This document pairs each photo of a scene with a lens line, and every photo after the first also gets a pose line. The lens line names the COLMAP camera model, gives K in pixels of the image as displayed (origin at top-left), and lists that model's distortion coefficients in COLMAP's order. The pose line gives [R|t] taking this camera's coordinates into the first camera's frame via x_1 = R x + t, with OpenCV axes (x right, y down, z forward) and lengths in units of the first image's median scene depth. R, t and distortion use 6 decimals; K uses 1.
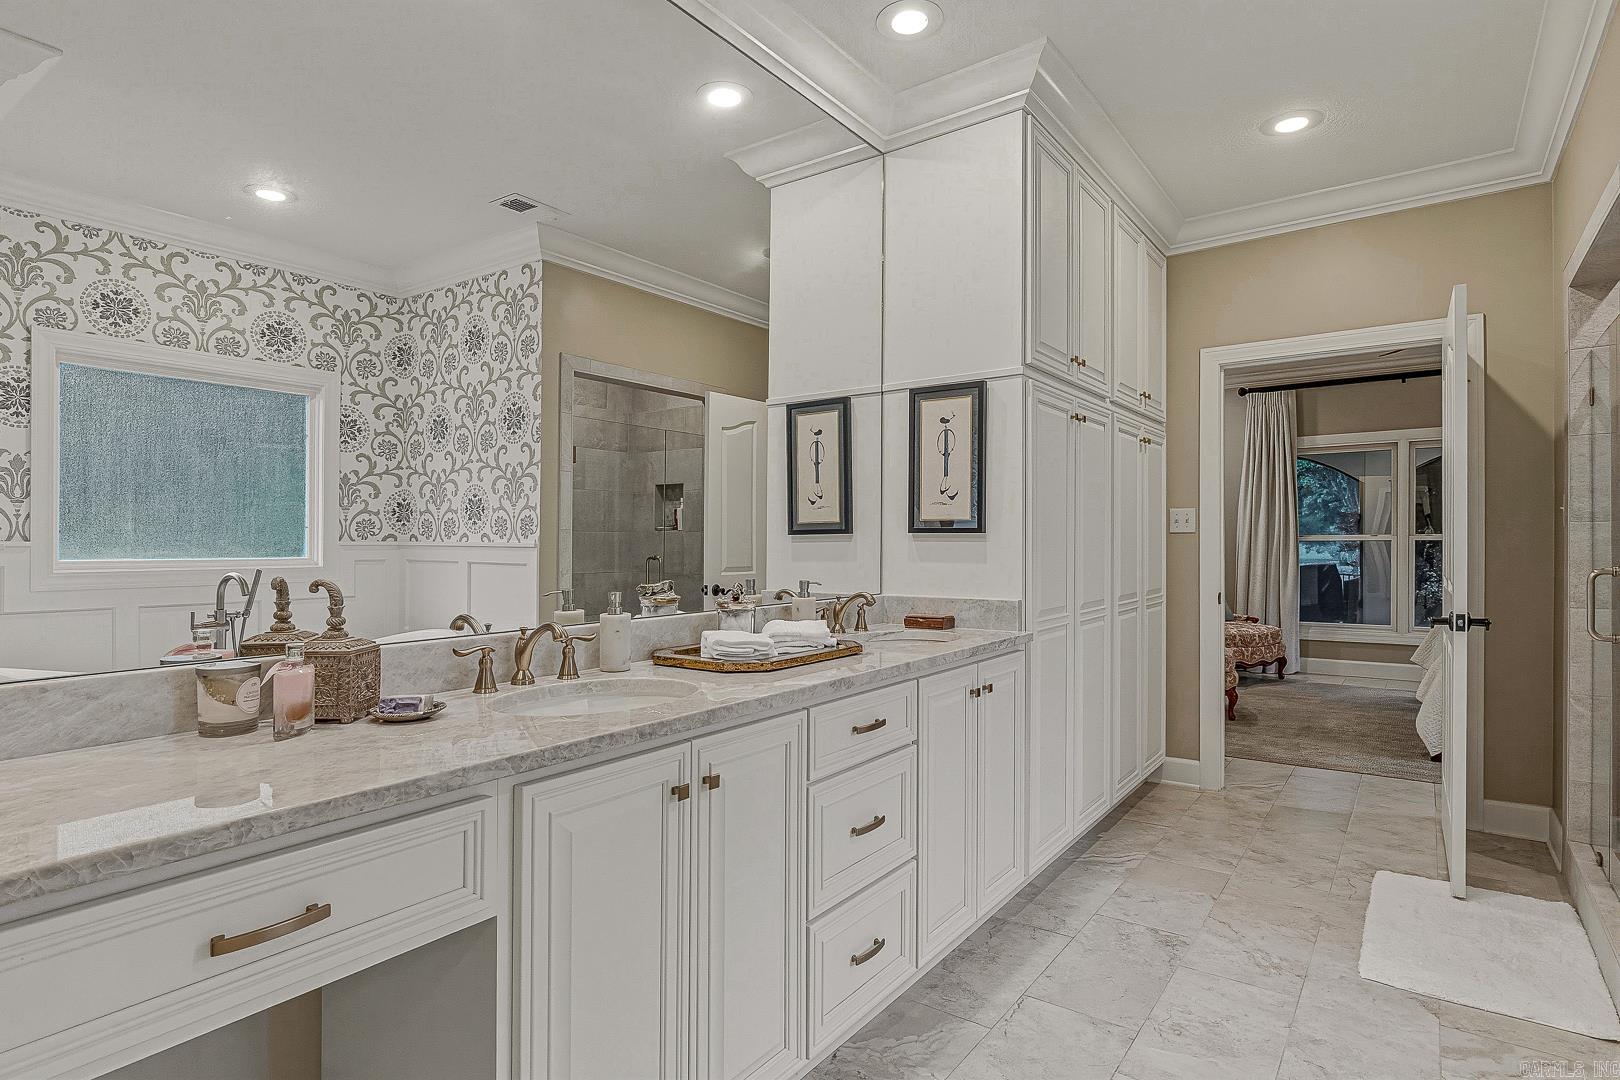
lens RADIAL K [[851.1, 0, 819.0], [0, 851.1, 540.2], [0, 0, 1]] dist [-0.001695, -0.000185]
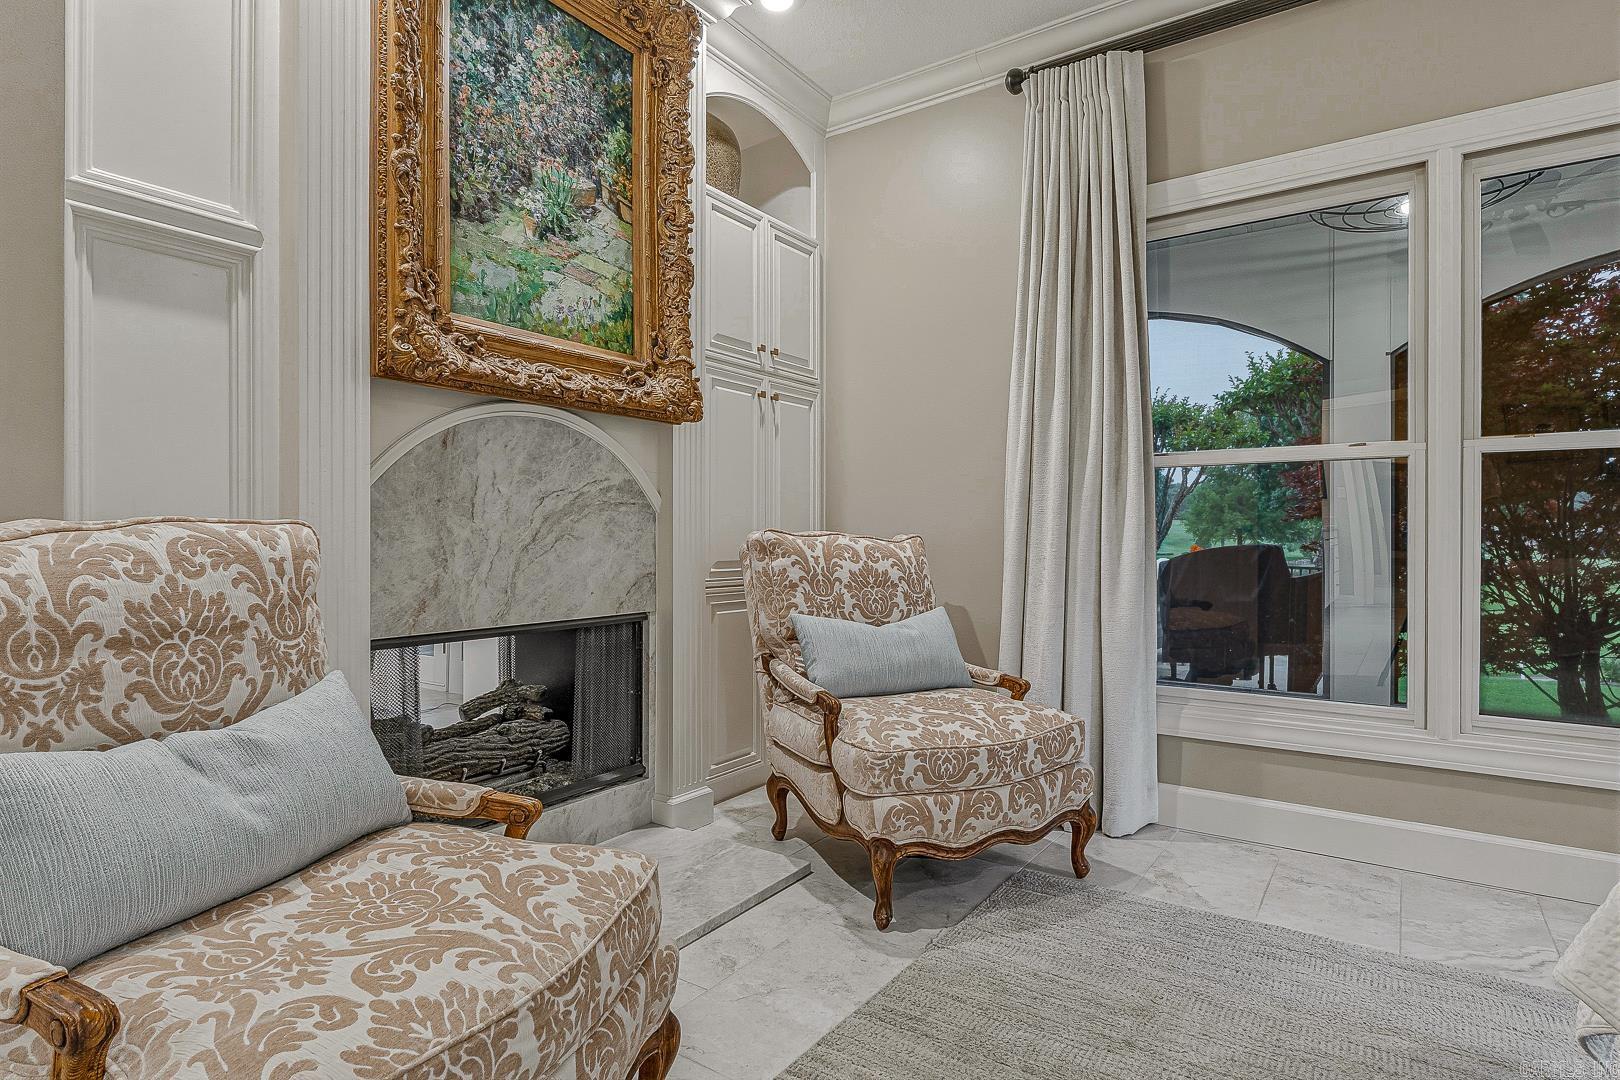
lens RADIAL K [[851.1, 0, 803.4], [0, 851.1, 534.6], [0, 0, 1]] dist [-0.001695, -0.000185]
pose [[0.999930, 0.000276, 0.011812, 0.416256], [-0.000245, 0.999996, -0.002680, 0.031897], [-0.011812, 0.002677, 0.999927, 0.646949]]
